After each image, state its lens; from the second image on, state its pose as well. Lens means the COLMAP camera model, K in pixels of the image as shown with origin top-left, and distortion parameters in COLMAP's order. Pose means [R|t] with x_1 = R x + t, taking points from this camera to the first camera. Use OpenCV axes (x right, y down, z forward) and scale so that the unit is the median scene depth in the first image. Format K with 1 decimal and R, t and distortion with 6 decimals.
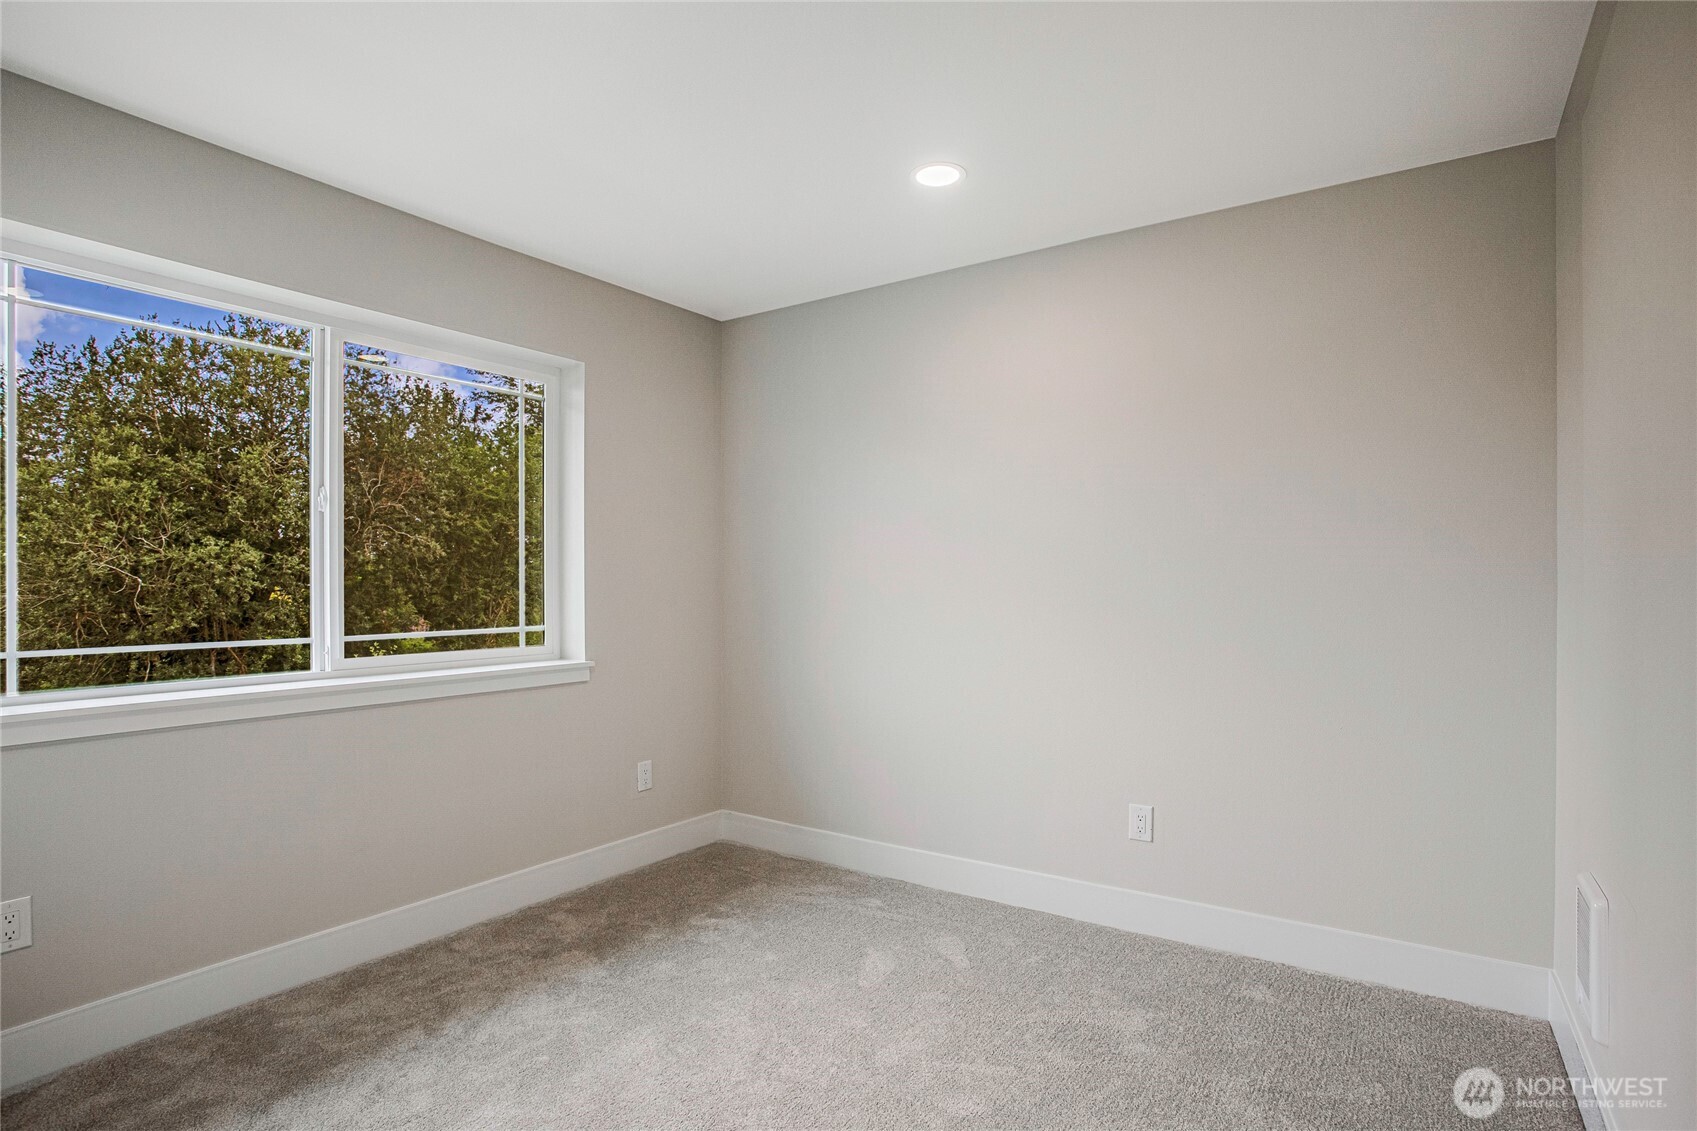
lens RADIAL K [[882.9, 0, 848.5], [0, 882.9, 565.5], [0, 0, 1]] dist [0.000918, 0.000426]
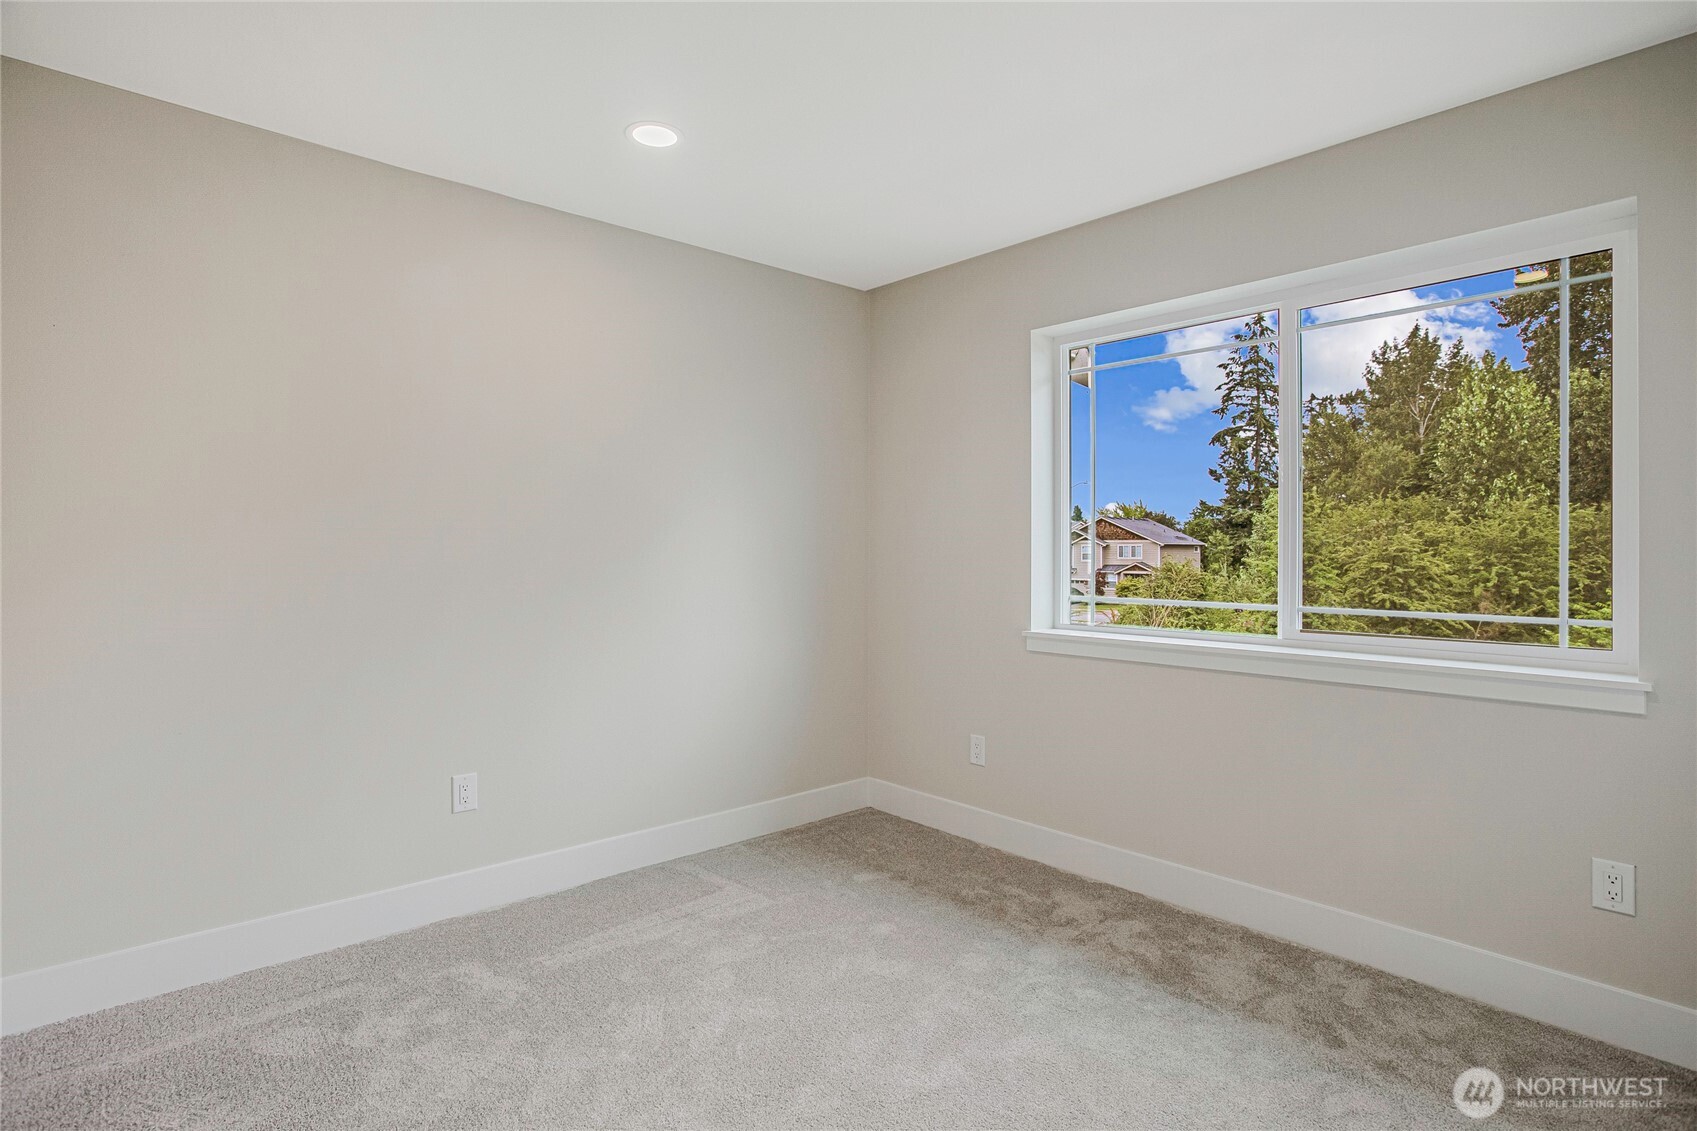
lens RADIAL K [[882.9, 0, 848.5], [0, 882.9, 565.5], [0, 0, 1]] dist [0.000918, 0.000426]
pose [[-0.226058, 0.014810, -0.974001, 0.429975], [0.015509, 0.999812, 0.011603, 0.013564], [0.973990, -0.012482, -0.226245, 0.637868]]
